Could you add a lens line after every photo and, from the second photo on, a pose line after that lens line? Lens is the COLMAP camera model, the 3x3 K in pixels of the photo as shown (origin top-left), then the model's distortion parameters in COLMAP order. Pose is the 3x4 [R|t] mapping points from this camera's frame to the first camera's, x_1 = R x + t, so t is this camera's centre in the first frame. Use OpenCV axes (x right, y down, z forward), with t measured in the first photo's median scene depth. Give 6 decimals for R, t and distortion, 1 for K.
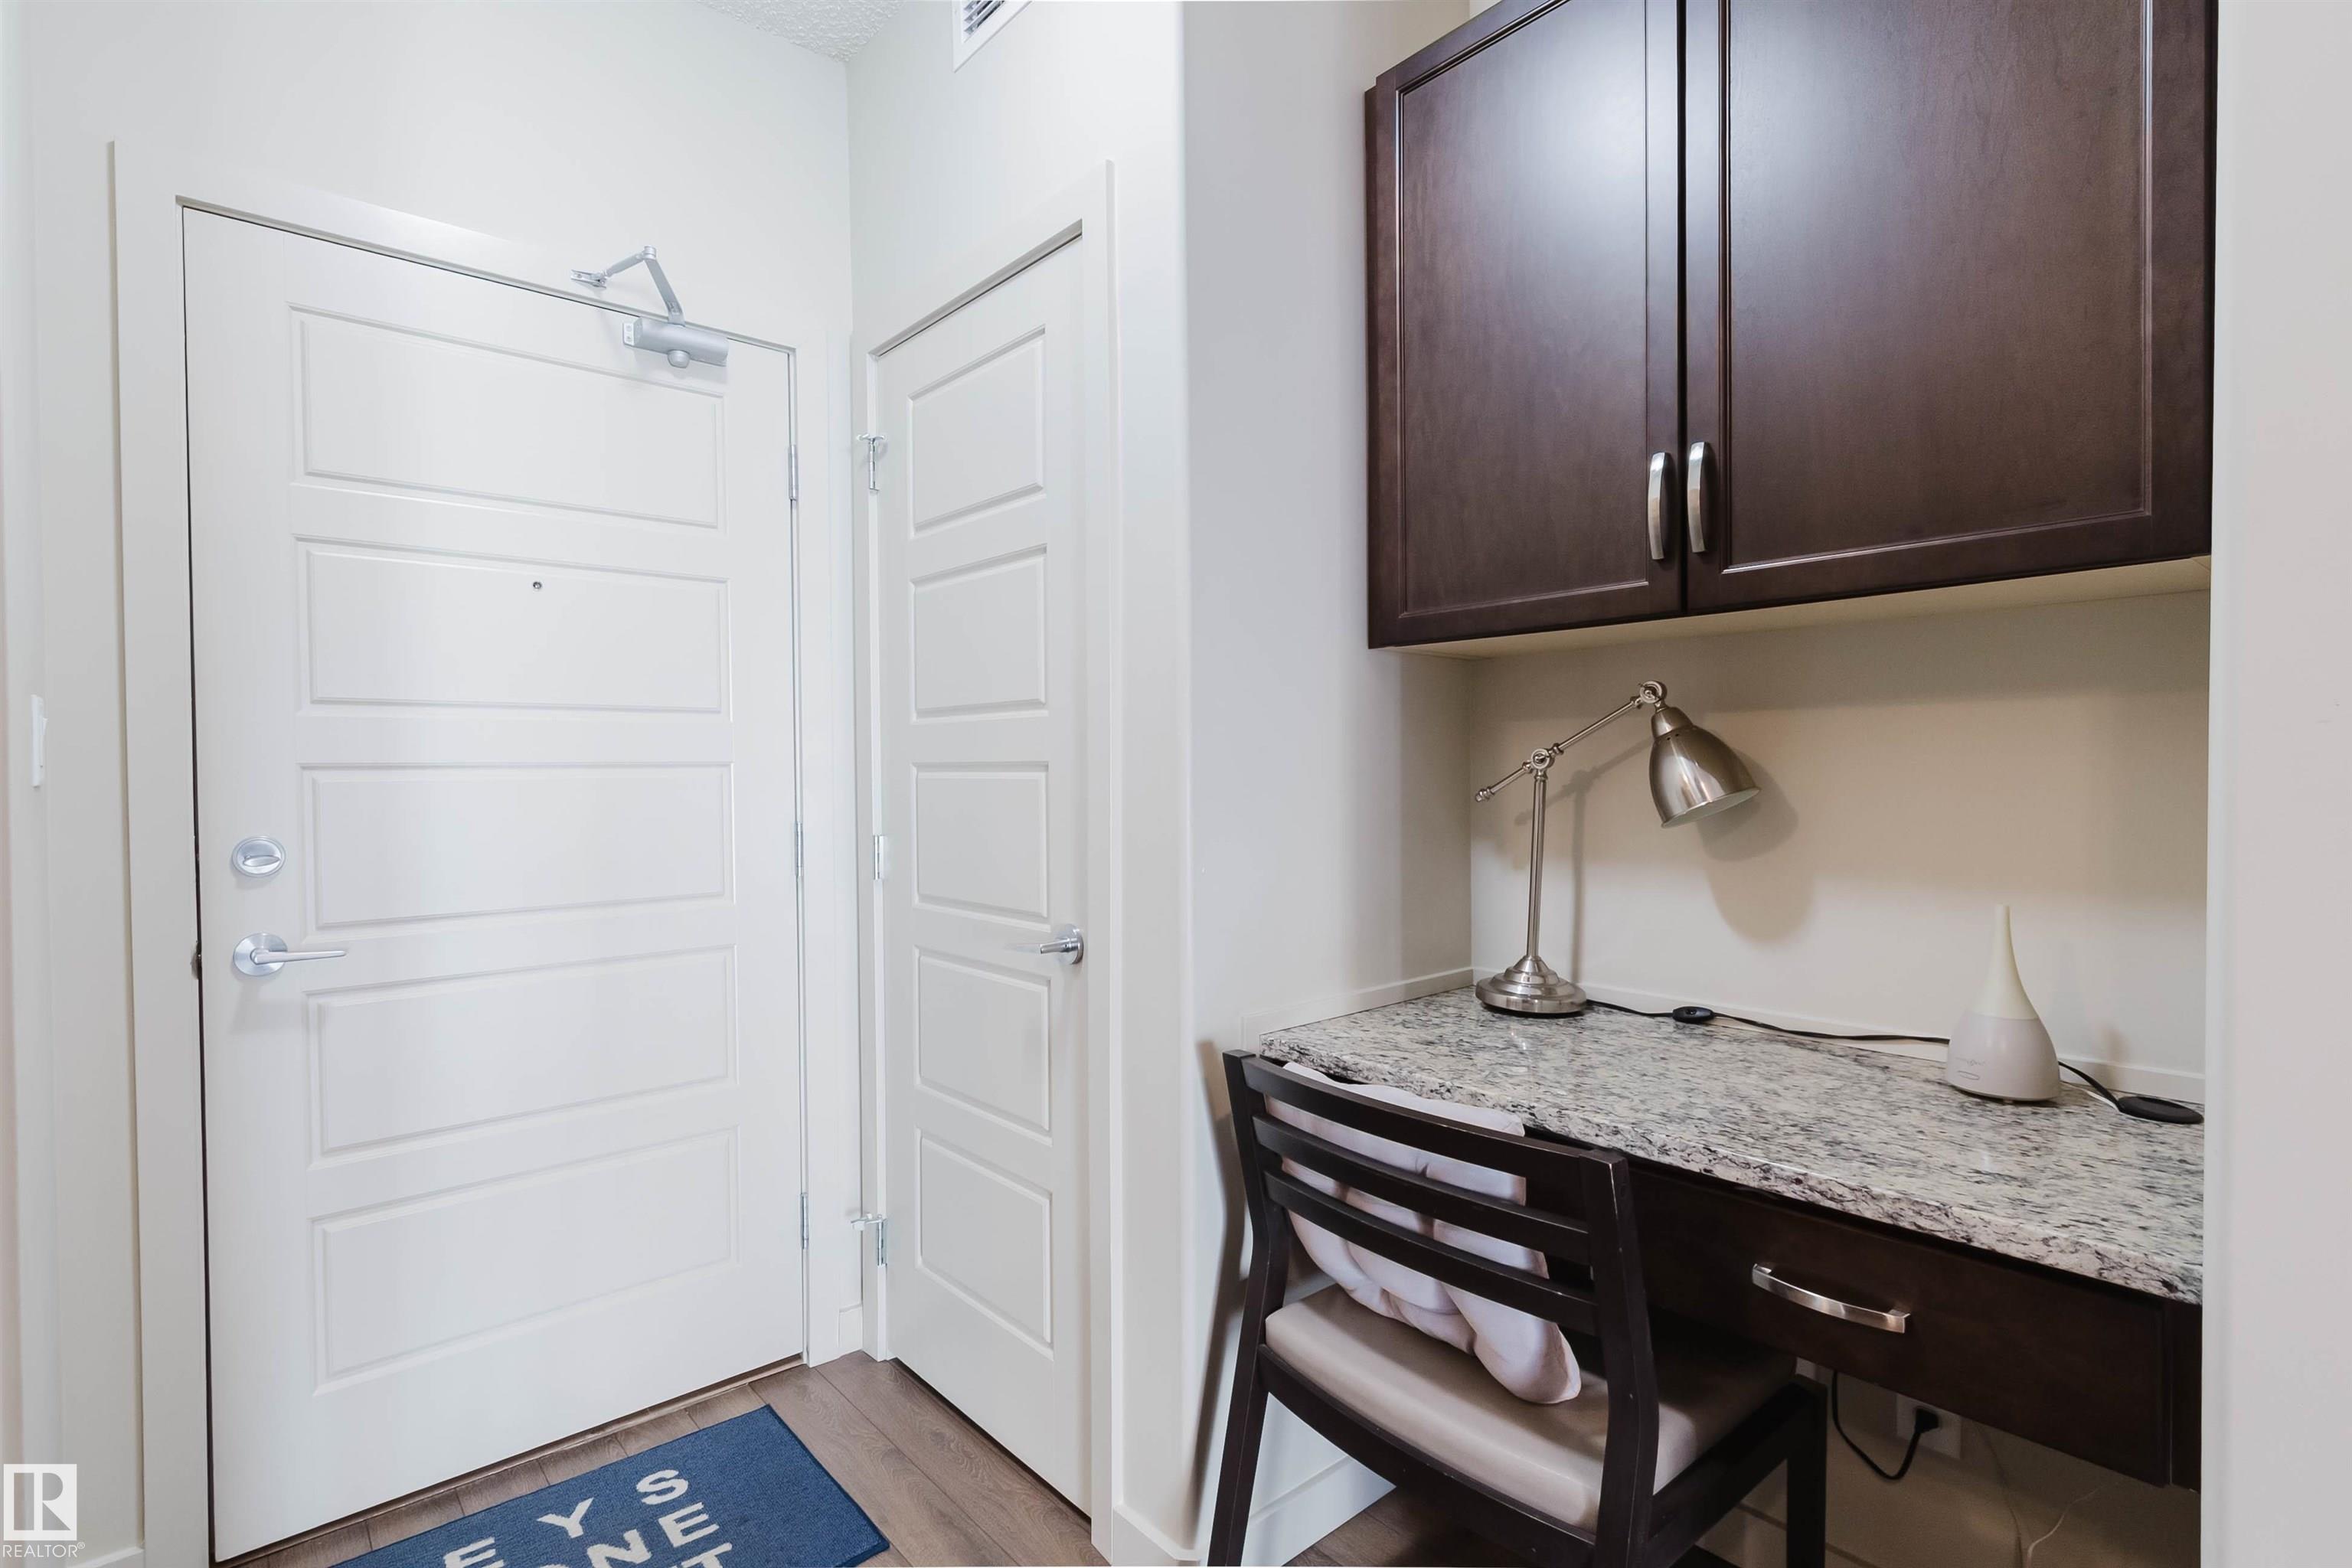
lens RADIAL K [[1066.8, 0, 1168.4], [0, 1066.8, 784.1], [0, 0, 1]] dist [0.000131, -0.000121]
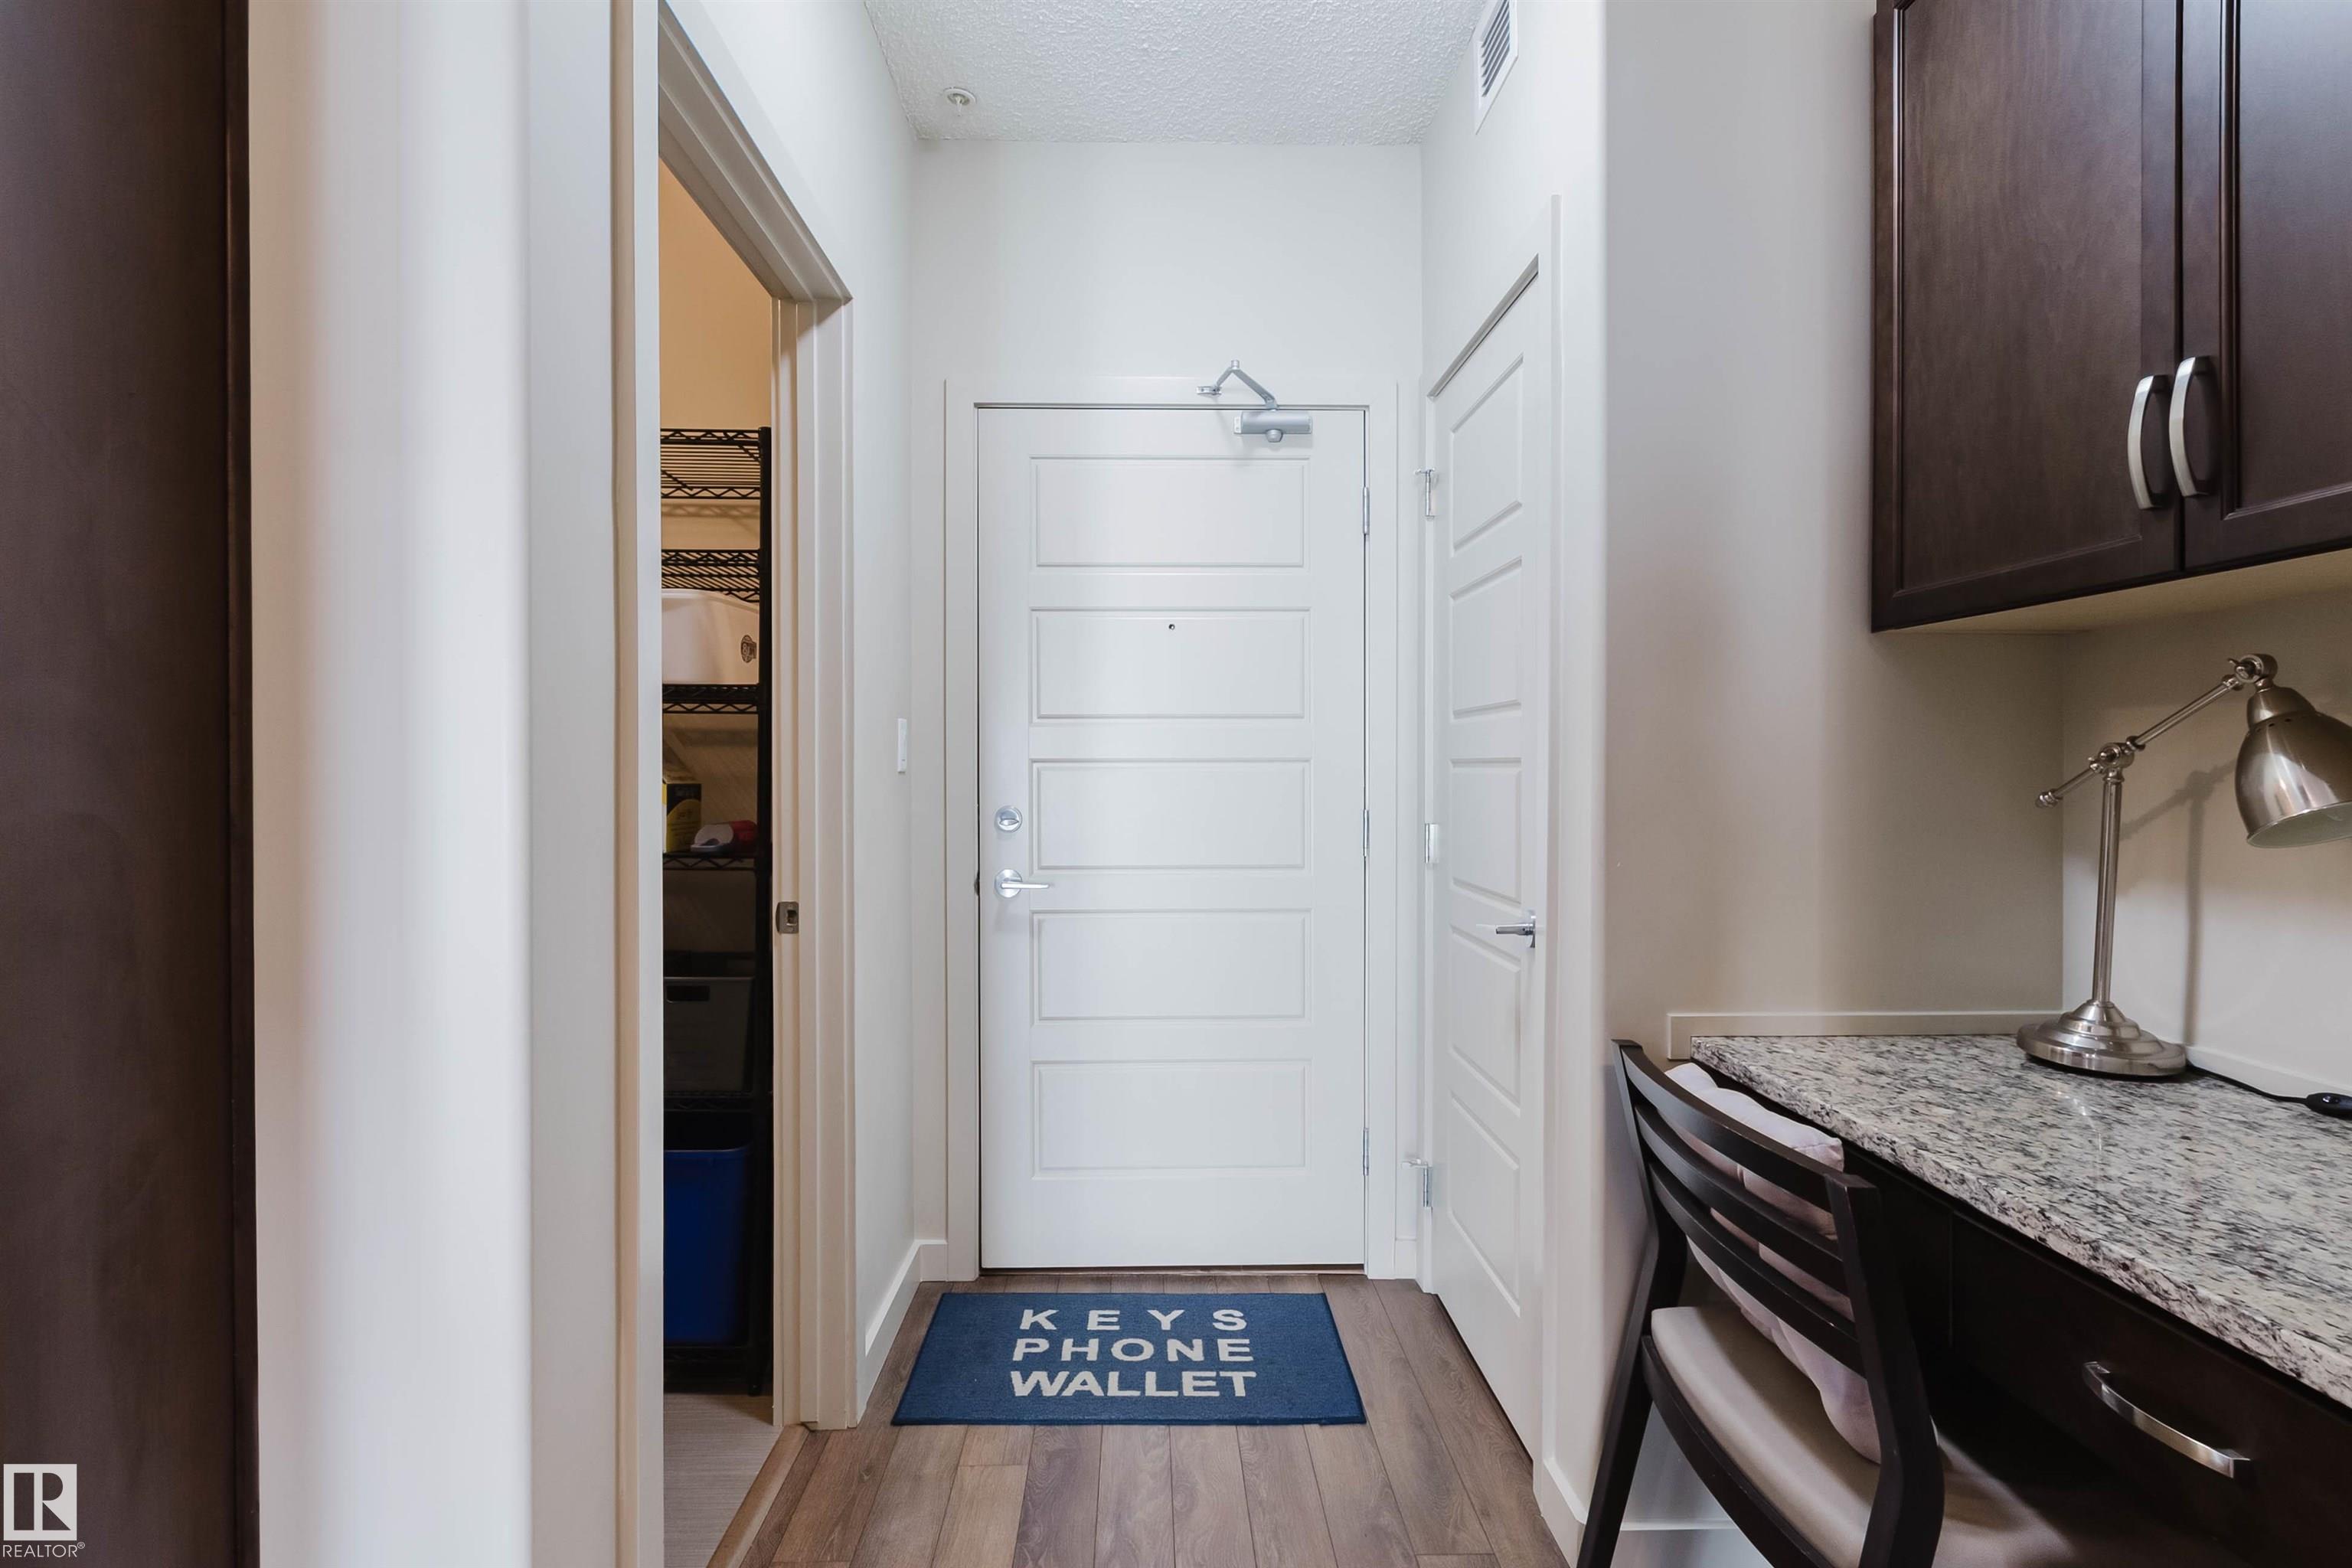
lens RADIAL K [[1070.3, 0, 1189.2], [0, 1070.3, 774.1], [0, 0, 1]] dist [-0.012052, 0.000235]
pose [[0.787239, 0.010535, -0.616558, 0.299199], [-0.014318, 0.999897, -0.001196, 0.000963], [0.616482, 0.009770, 0.787309, -0.055456]]
